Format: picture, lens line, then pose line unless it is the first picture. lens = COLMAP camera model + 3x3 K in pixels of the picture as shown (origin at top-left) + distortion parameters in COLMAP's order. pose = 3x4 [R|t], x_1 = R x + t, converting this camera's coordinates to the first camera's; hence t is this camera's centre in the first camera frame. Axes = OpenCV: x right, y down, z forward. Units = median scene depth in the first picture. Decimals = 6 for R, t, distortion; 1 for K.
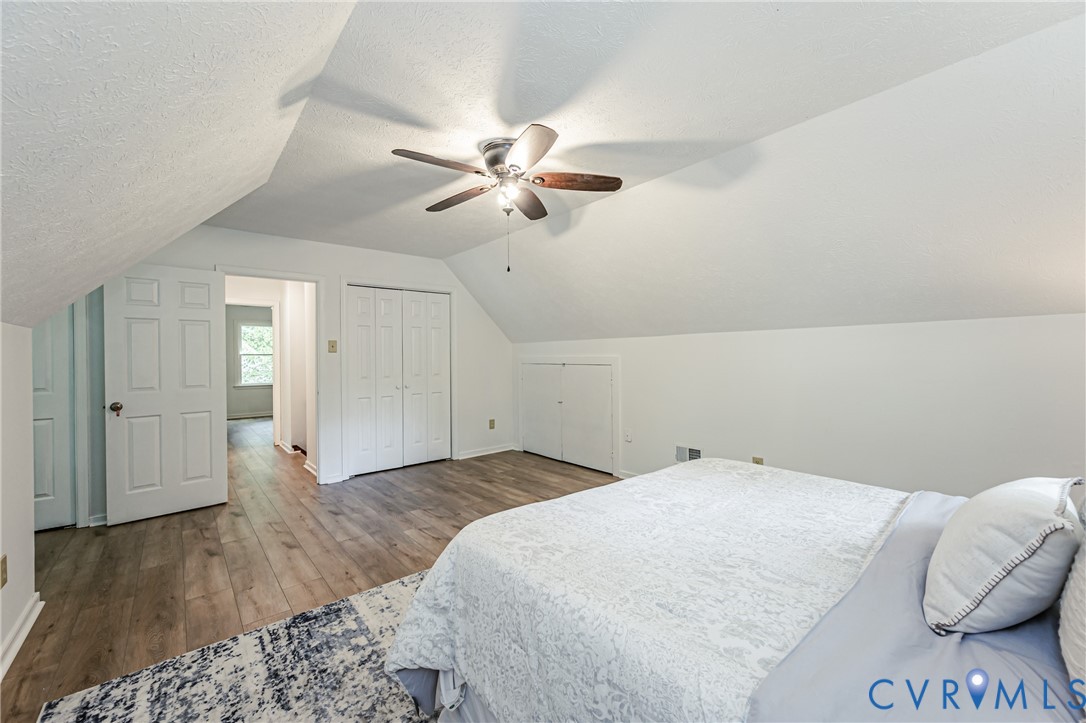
lens RADIAL K [[440.0, 0, 541.0], [0, 440.0, 359.9], [0, 0, 1]] dist [0.004681, -0.000594]
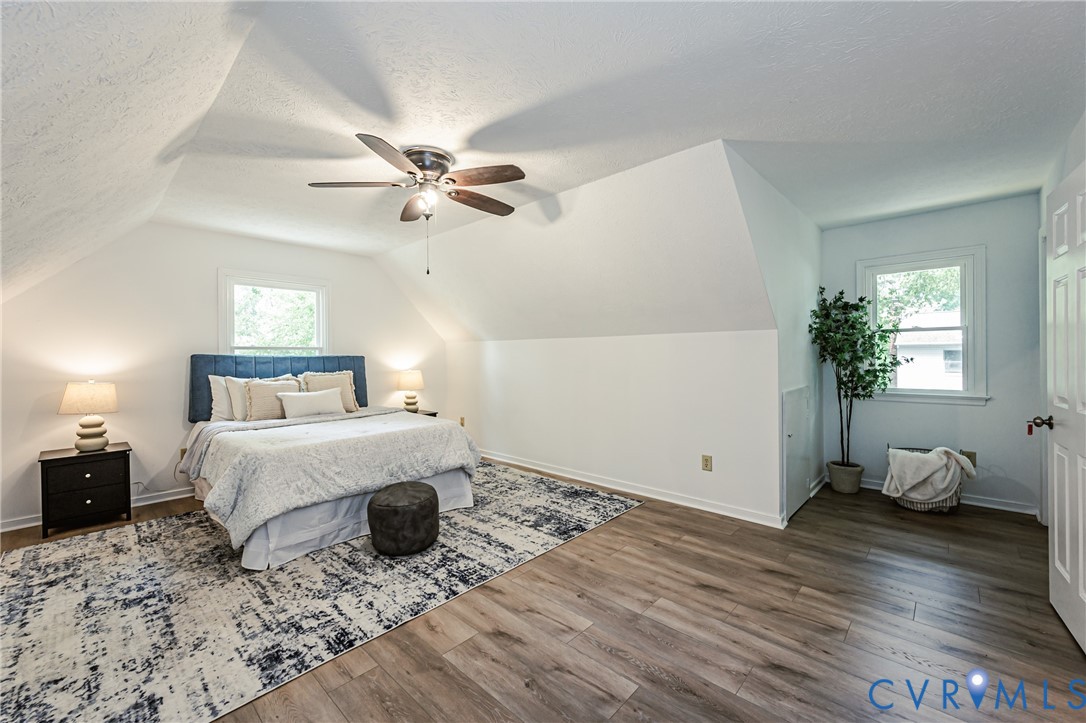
lens RADIAL K [[440.0, 0, 545.1], [0, 440.0, 357.6], [0, 0, 1]] dist [0.004681, -0.000594]
pose [[-0.991882, 0.016828, -0.126041, -0.254409], [0.015404, 0.999806, 0.012260, -0.012169], [0.126223, 0.010219, -0.991949, 2.472360]]
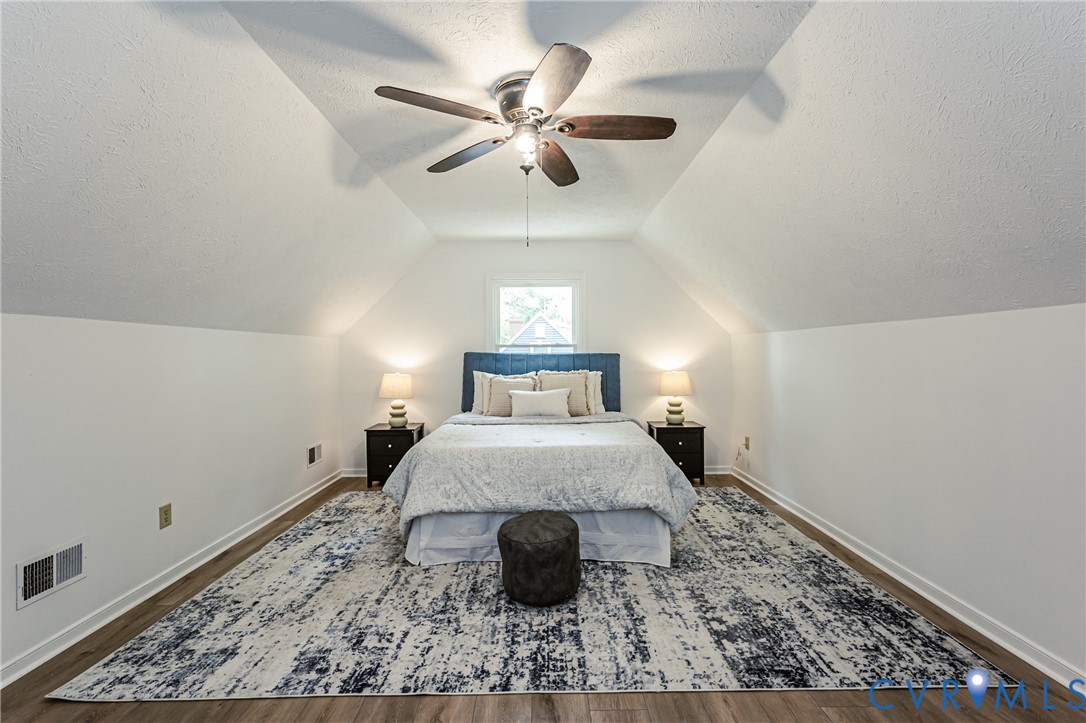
lens RADIAL K [[476.7, 0, 539.7], [0, 476.7, 357.8], [0, 0, 1]] dist [-0.000333, 0.000872]
pose [[-0.767125, 0.009726, 0.641424, -0.755197], [0.016633, 0.999850, 0.004732, -0.003036], [-0.641282, 0.014299, -0.767172, 1.962762]]
